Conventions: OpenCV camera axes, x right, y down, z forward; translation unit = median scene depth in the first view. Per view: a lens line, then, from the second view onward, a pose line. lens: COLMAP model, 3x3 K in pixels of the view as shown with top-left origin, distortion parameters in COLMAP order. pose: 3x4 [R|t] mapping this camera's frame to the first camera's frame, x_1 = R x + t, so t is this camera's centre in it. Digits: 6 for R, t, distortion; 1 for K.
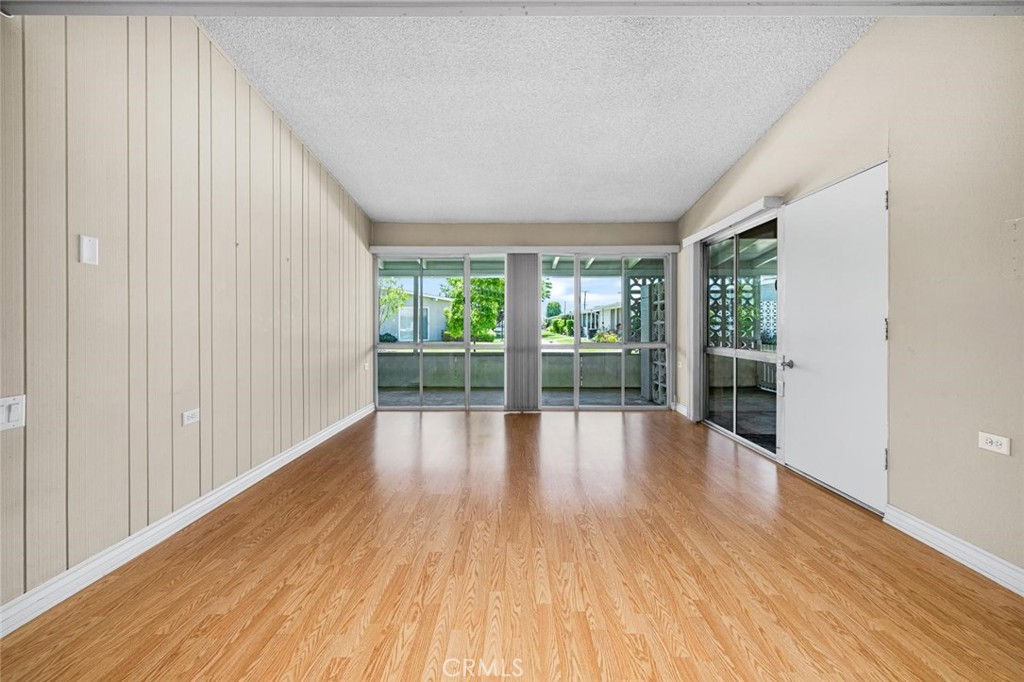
lens RADIAL K [[421.3, 0, 516.9], [0, 421.3, 325.6], [0, 0, 1]] dist [-0.000732, -0.000257]
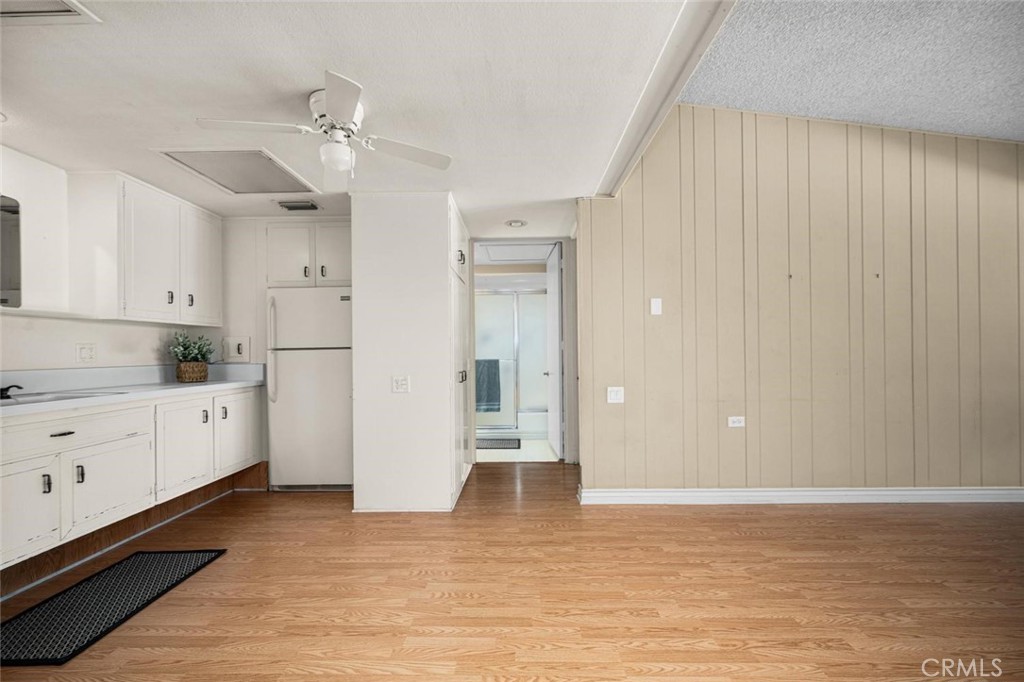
lens RADIAL K [[411.0, 0, 513.7], [0, 411.0, 353.1], [0, 0, 1]] dist [-0.000202, 0.000007]
pose [[-0.018469, 0.004239, -0.999820, 0.304726], [0.008056, 0.999959, 0.004091, -0.001835], [0.999797, -0.007979, -0.018503, 0.217131]]
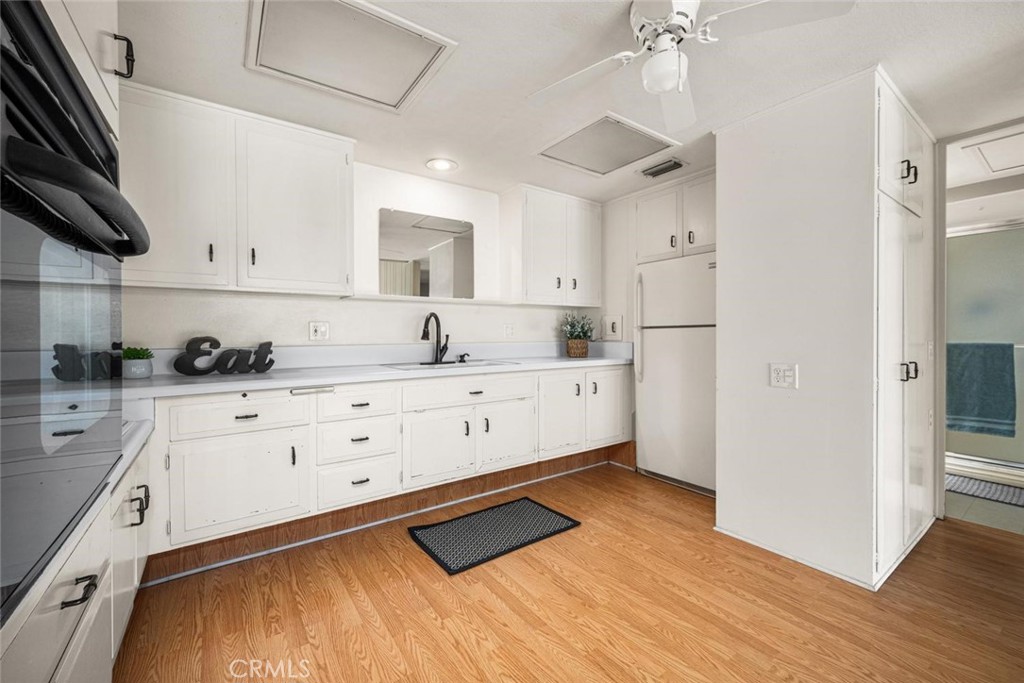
lens RADIAL K [[413.0, 0, 510.6], [0, 413.0, 336.9], [0, 0, 1]] dist [-0.000175, -0.000016]
pose [[-0.813826, 0.008593, -0.581045, 0.153785], [0.004108, 0.999951, 0.009034, -0.000126], [0.581094, 0.004965, -0.813821, 0.225190]]
